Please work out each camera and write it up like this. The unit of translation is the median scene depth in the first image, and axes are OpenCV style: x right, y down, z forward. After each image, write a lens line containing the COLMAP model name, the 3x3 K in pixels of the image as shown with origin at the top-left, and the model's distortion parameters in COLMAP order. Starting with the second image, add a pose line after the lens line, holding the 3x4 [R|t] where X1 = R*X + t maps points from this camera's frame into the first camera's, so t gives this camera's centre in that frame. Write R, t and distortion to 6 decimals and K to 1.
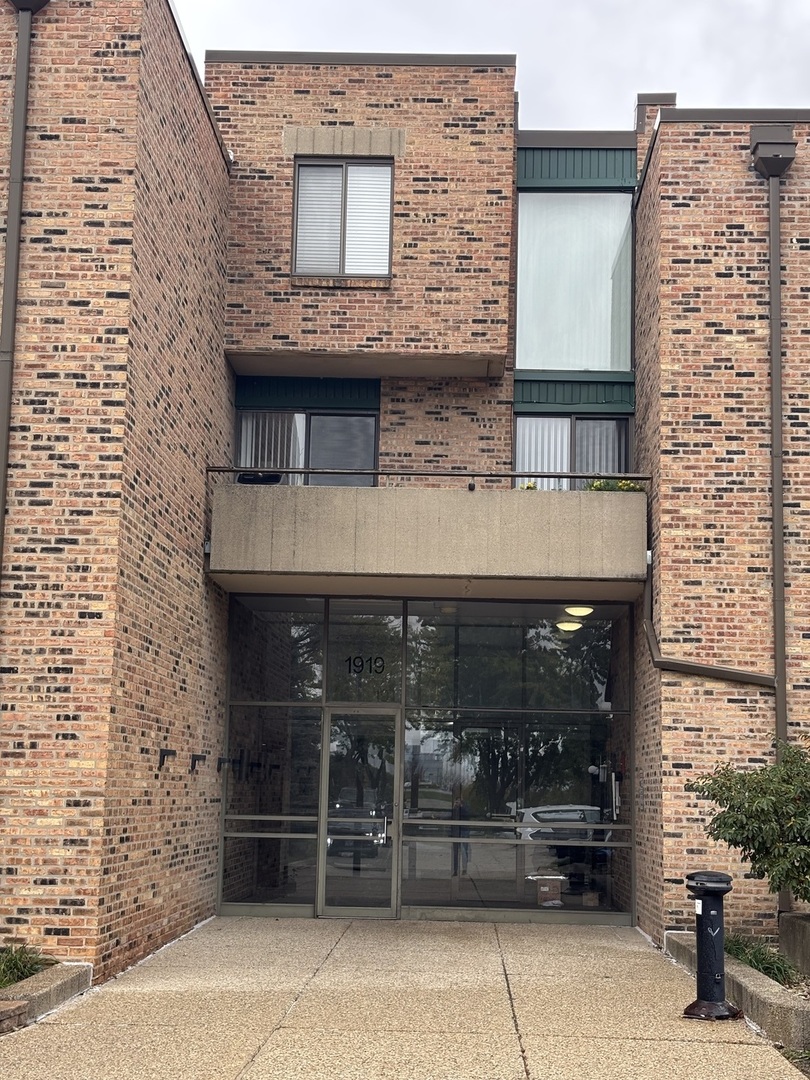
lens RADIAL K [[1595.1, 0, 405.0], [0, 1595.1, 540.0], [0, 0, 1]] dist [0.423552, -1.358038]
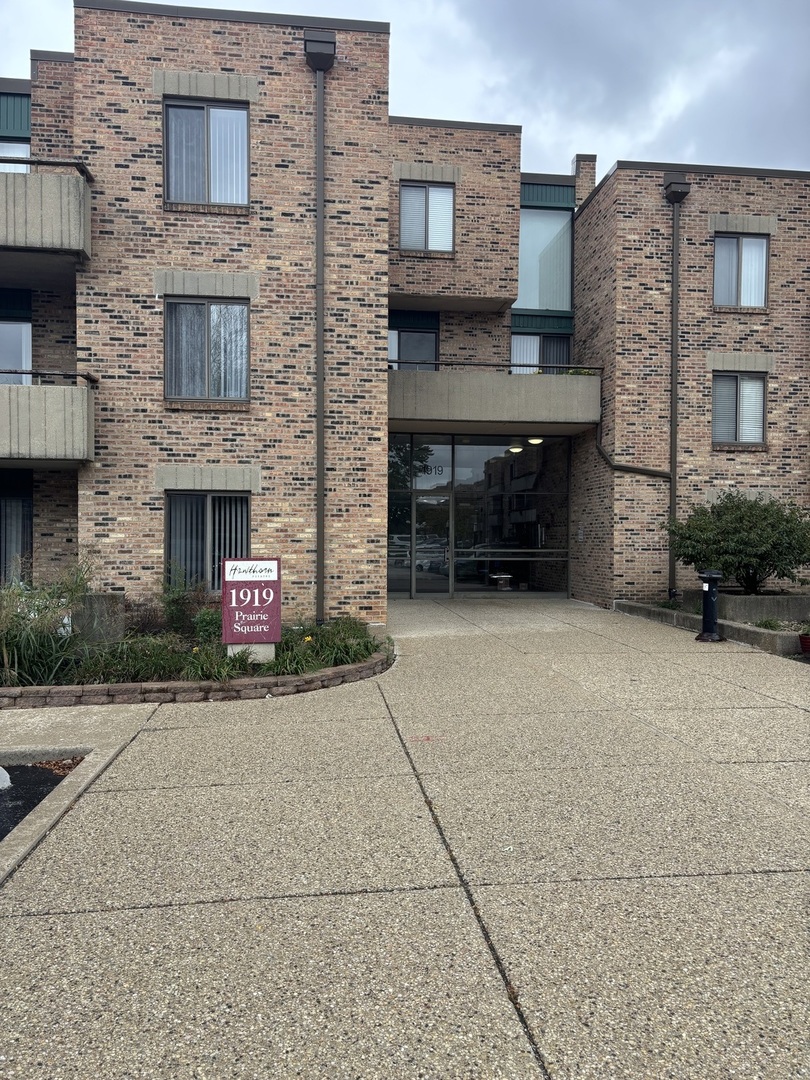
lens RADIAL K [[803.5, 0, 409.7], [0, 803.5, 543.6], [0, 0, 1]] dist [0.061386, -0.002651]
pose [[0.986846, -0.018654, 0.160586, -0.239710], [-0.007646, 0.986824, 0.161616, 0.013368], [-0.161485, -0.160718, 0.973700, 0.086419]]
